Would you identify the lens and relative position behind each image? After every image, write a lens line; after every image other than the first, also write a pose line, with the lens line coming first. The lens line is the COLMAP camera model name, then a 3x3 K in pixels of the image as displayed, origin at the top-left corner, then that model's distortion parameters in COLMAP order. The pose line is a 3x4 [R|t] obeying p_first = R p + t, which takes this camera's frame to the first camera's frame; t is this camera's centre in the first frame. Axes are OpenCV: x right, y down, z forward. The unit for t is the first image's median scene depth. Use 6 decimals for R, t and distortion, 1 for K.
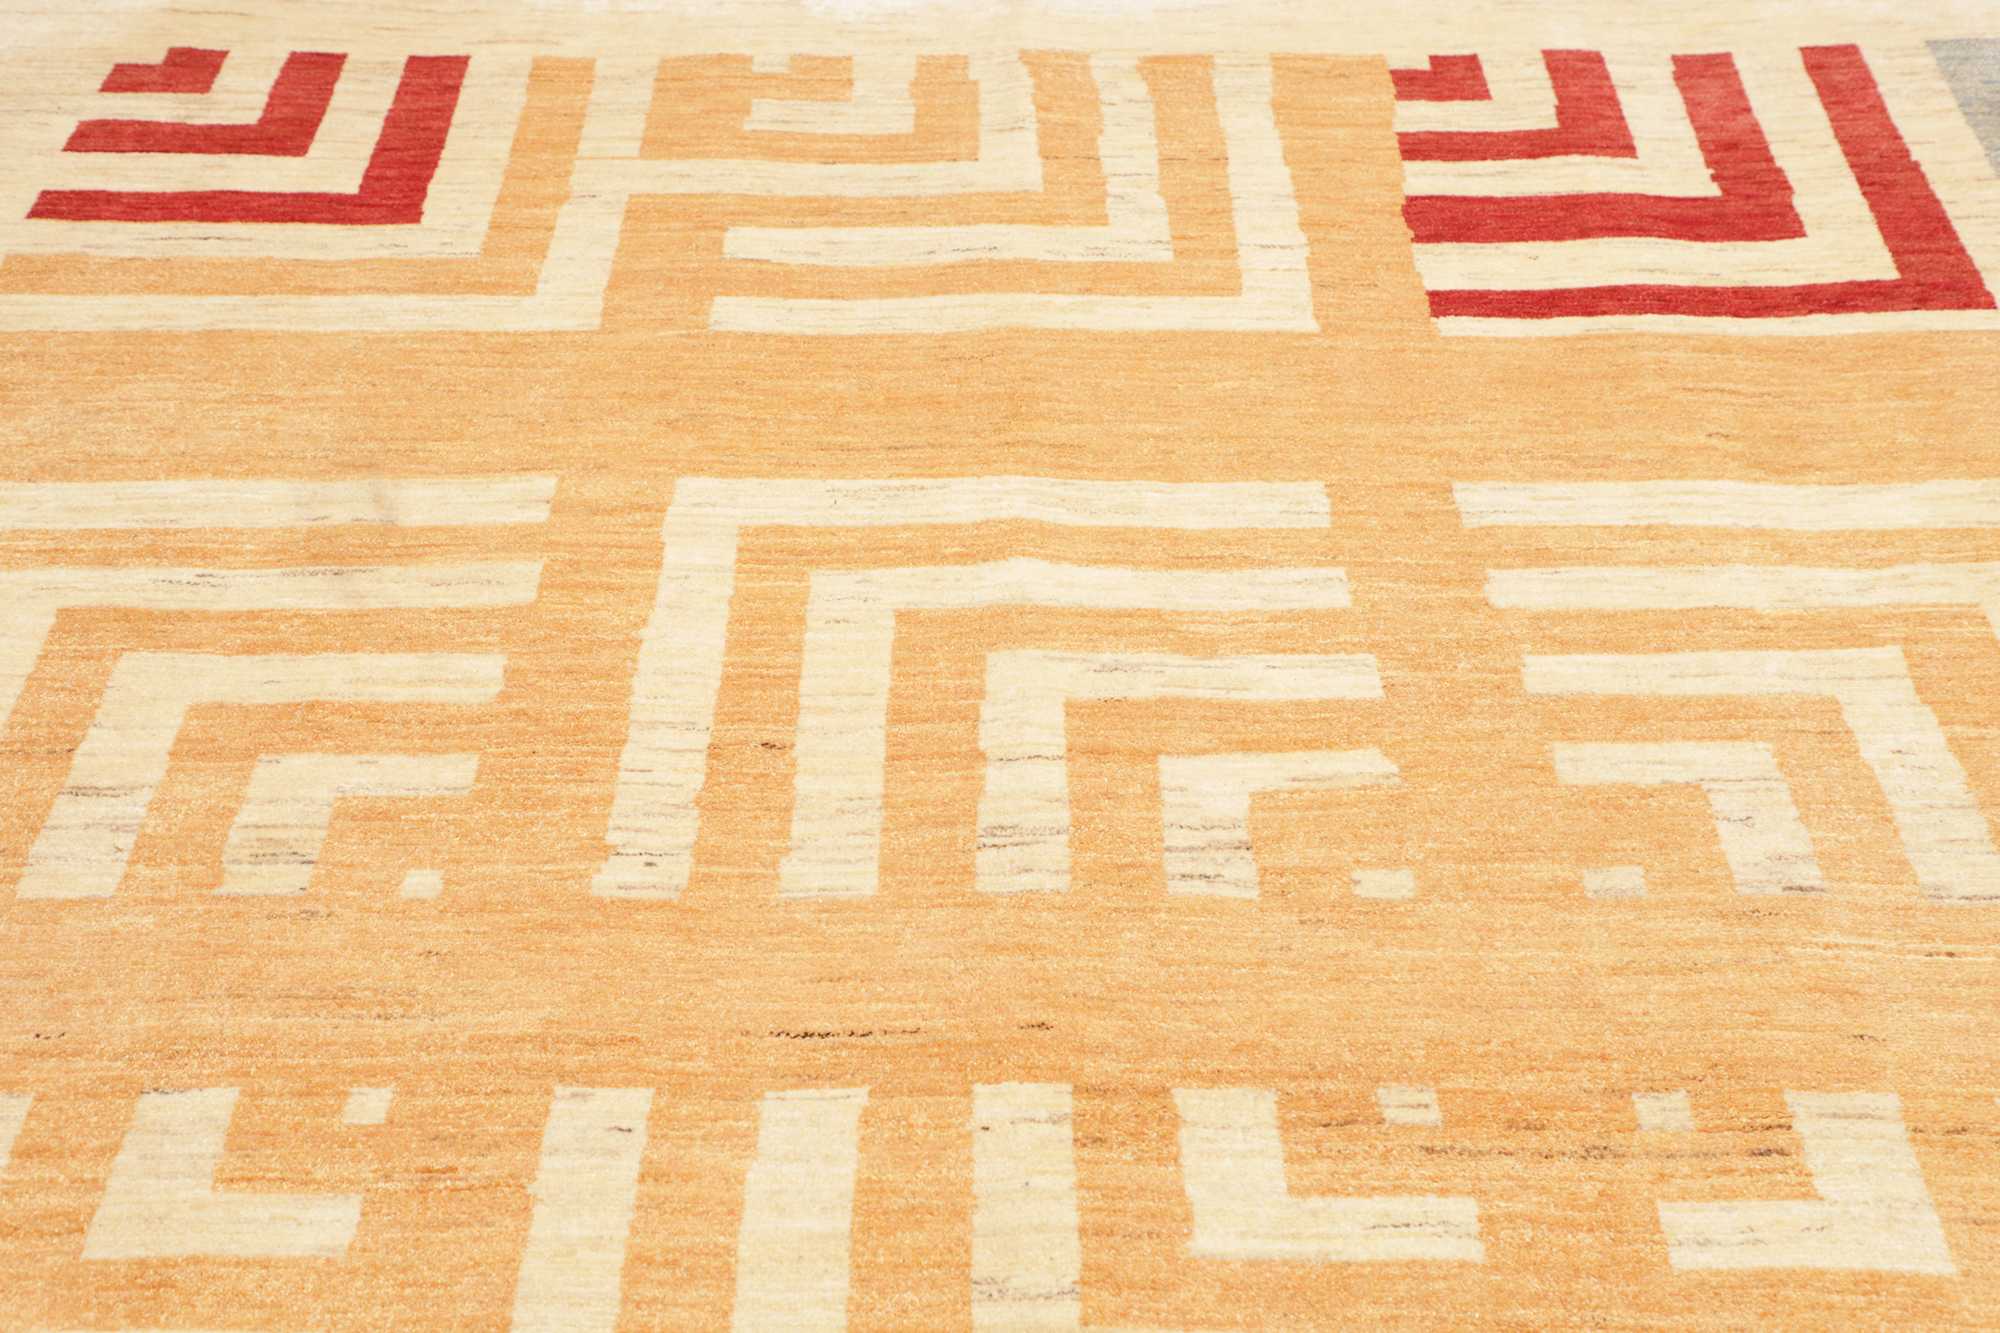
lens RADIAL K [[2752.4, 0, 998.8], [0, 2752.4, 675.3], [0, 0, 1]] dist [0.188660, 0.000000]
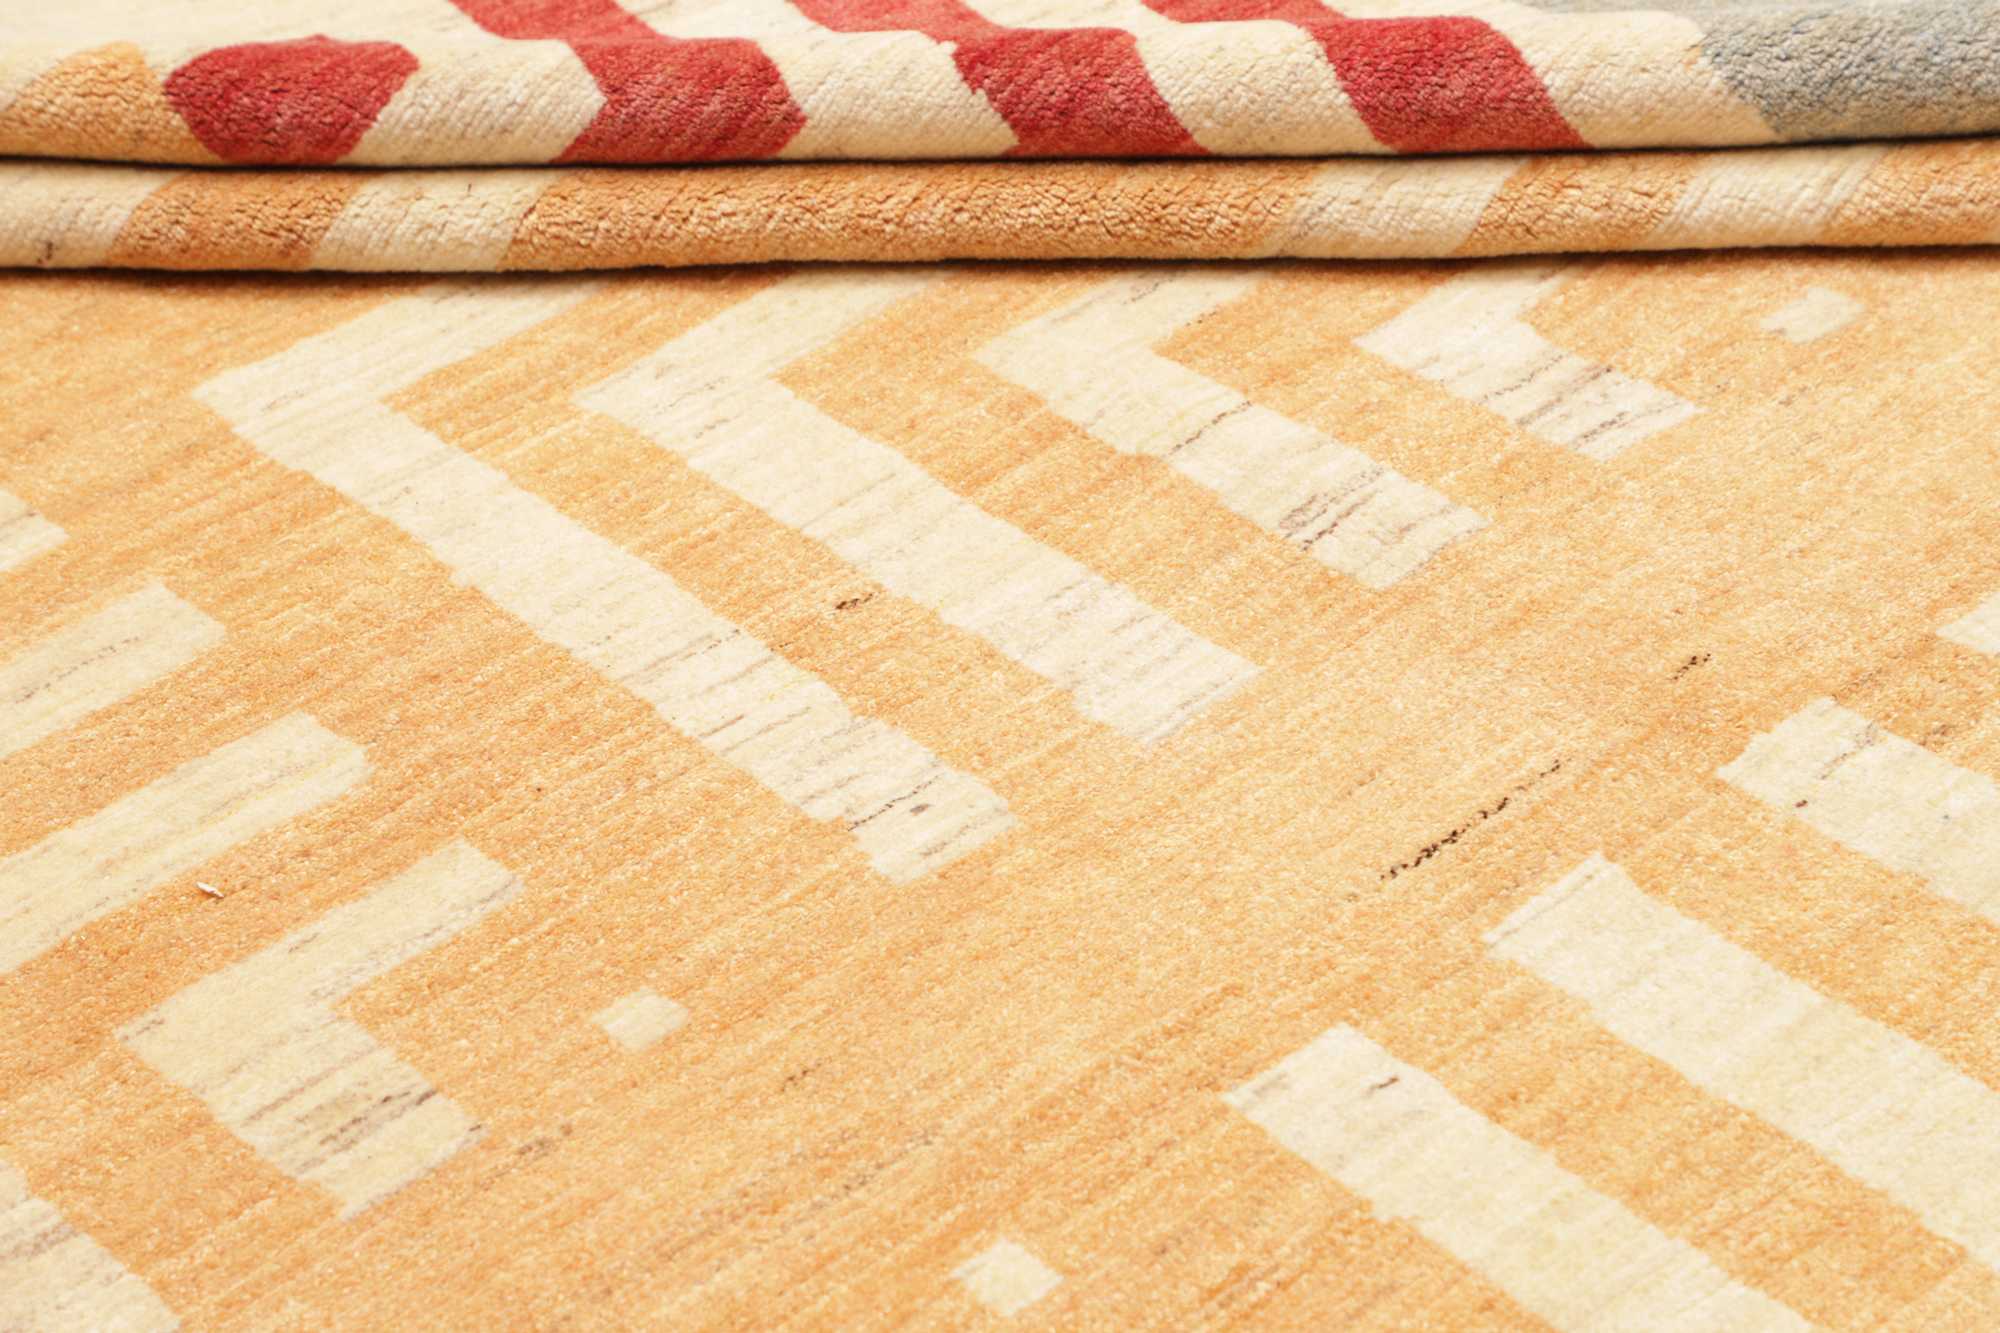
lens RADIAL K [[4533.5, 0, 1013.4], [0, 4533.5, 657.3], [0, 0, 1]] dist [0.431792, 0.000000]
pose [[0.732675, -0.427133, 0.529853, -0.514658], [0.466492, 0.882060, 0.065999, -0.010092], [-0.495552, 0.198816, 0.845518, 0.172037]]
